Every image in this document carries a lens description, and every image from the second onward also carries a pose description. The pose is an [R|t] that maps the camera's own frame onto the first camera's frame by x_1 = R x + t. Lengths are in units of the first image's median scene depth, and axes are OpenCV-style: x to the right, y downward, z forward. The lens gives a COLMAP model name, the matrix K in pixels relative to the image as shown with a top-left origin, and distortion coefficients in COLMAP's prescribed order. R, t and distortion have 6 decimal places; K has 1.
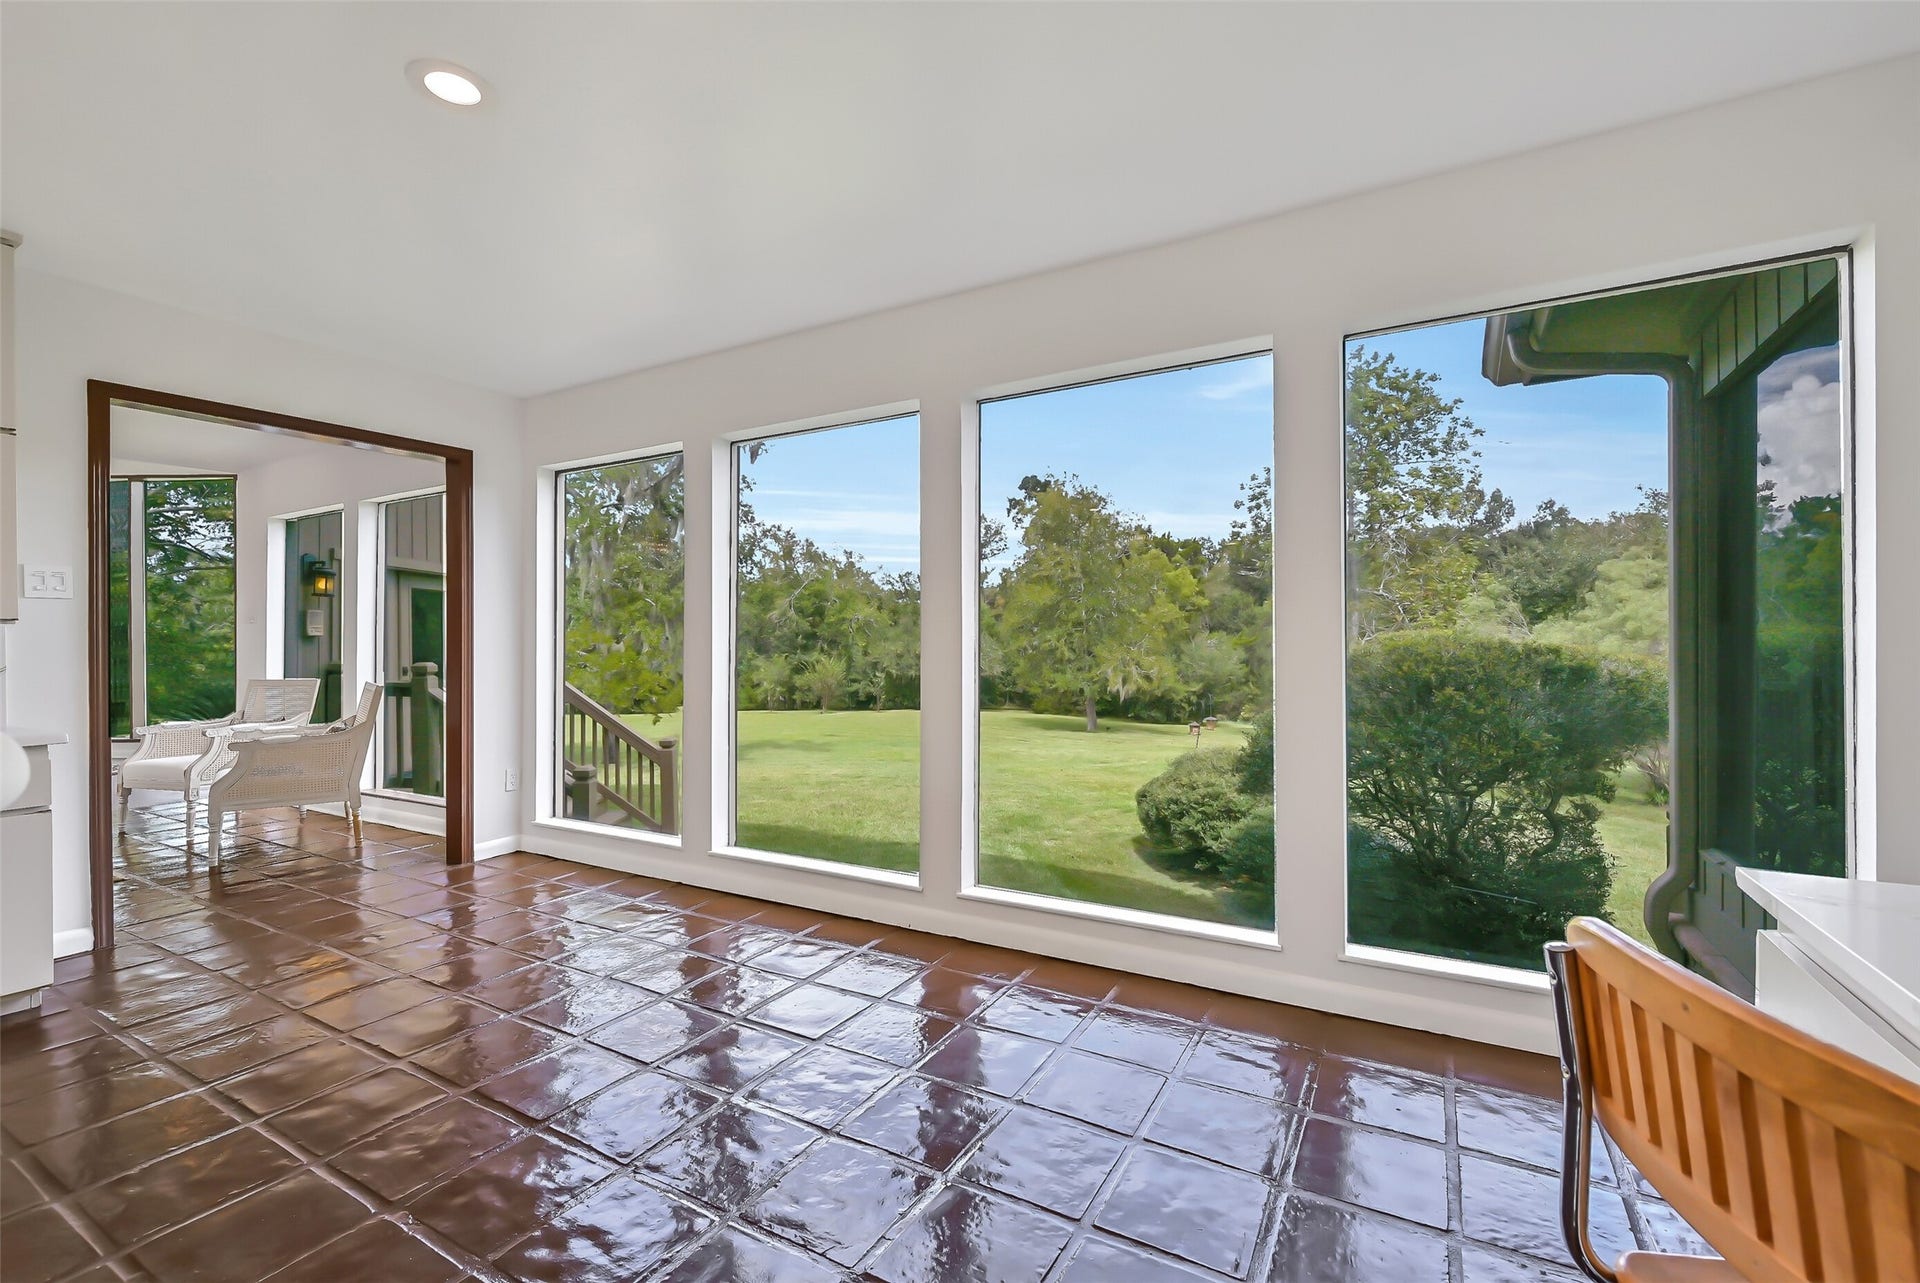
lens RADIAL K [[801.0, 0, 967.9], [0, 801.0, 642.8], [0, 0, 1]] dist [0.001677, -0.000103]
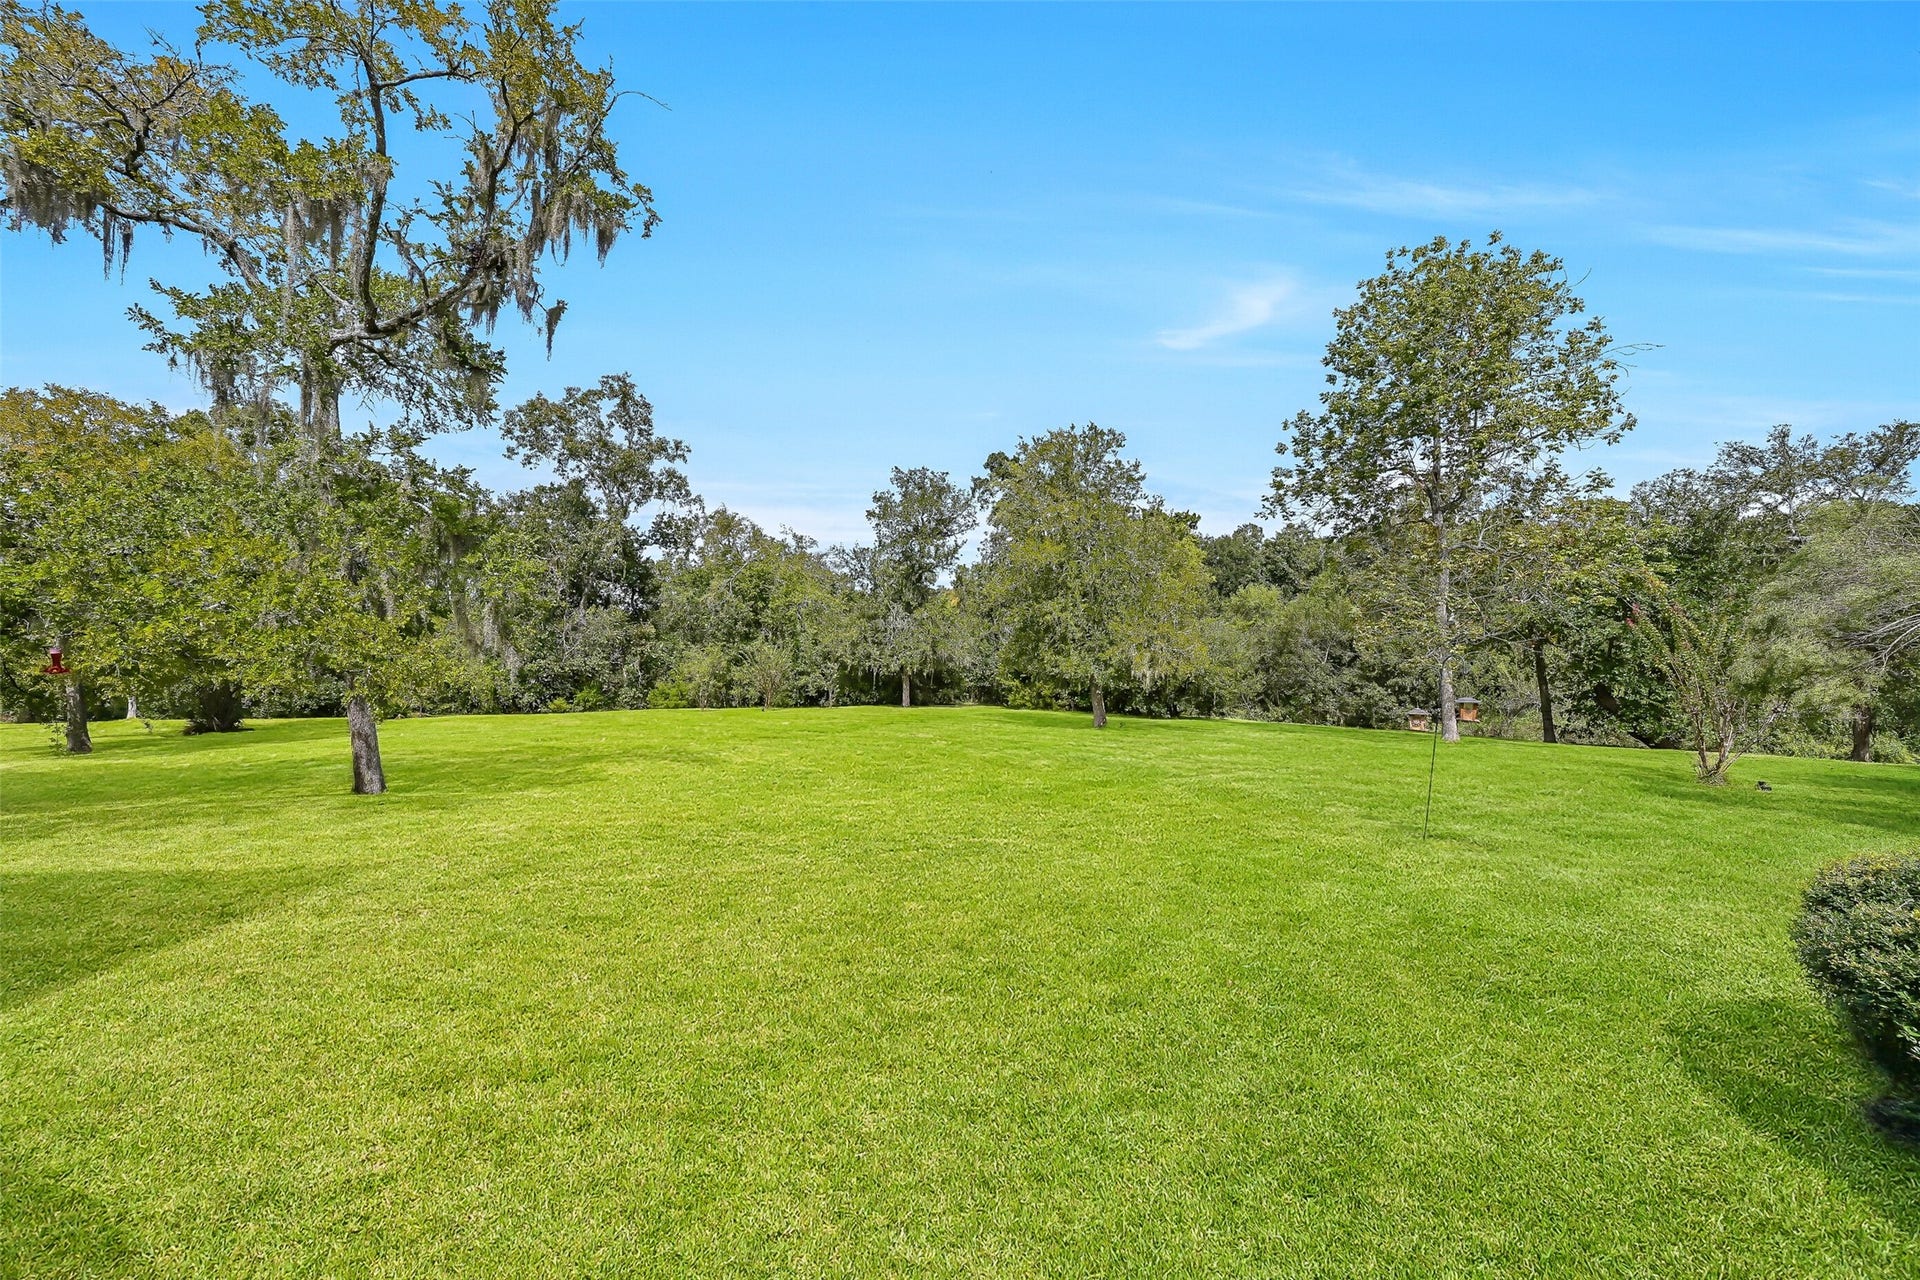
lens RADIAL K [[780.7, 0, 968.9], [0, 780.7, 641.1], [0, 0, 1]] dist [0.001864, 0.000086]
pose [[0.997988, -0.000945, 0.063396, -0.015169], [0.001197, 0.999992, -0.003936, 0.016054], [-0.063391, 0.004004, 0.997981, 0.142832]]
